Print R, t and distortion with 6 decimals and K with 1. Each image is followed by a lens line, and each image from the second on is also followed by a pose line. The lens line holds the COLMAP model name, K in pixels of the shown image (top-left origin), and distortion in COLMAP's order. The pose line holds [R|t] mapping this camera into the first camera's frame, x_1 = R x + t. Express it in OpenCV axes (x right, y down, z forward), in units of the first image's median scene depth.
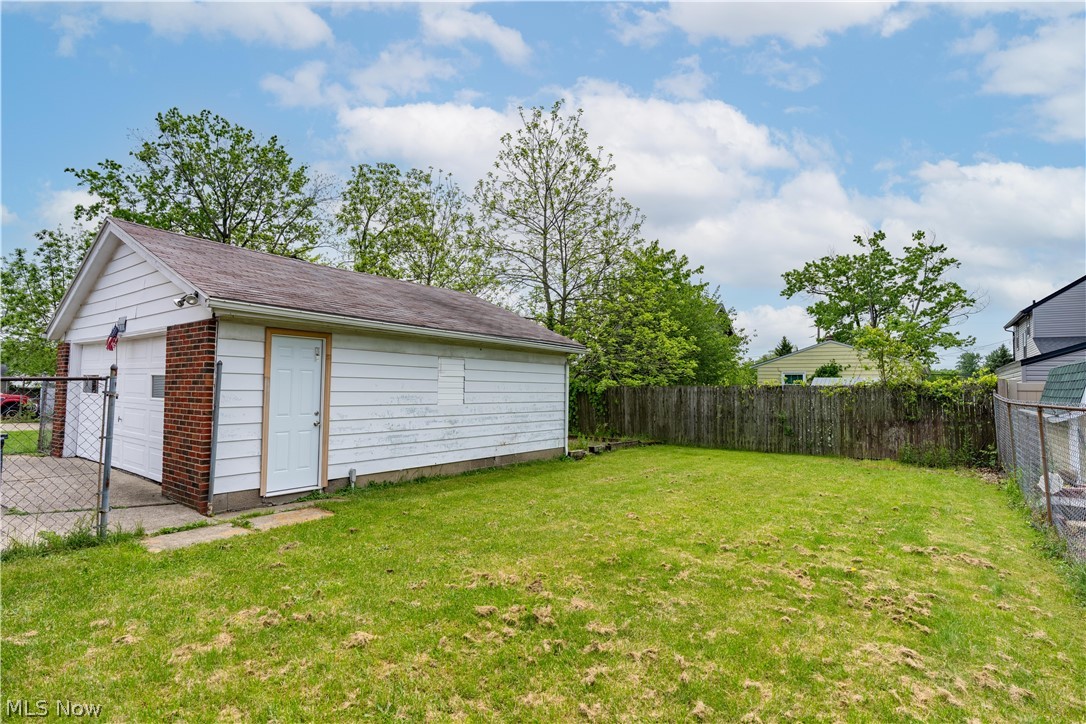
lens RADIAL K [[539.3, 0, 542.2], [0, 539.3, 363.4], [0, 0, 1]] dist [-0.003941, -0.000542]
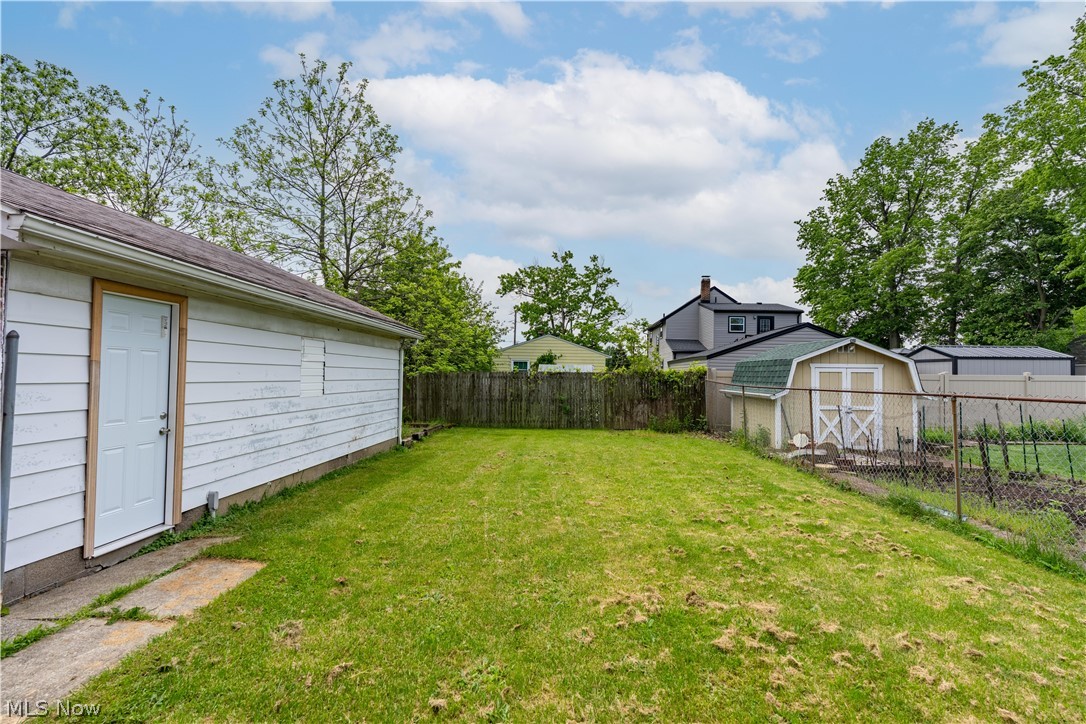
lens RADIAL K [[489.3, 0, 554.2], [0, 489.3, 364.5], [0, 0, 1]] dist [-0.003143, -0.000681]
pose [[0.832489, 0.012529, 0.553899, -0.254003], [-0.030190, 0.999285, 0.022771, 0.000832], [-0.553218, -0.035679, 0.832272, 0.170360]]
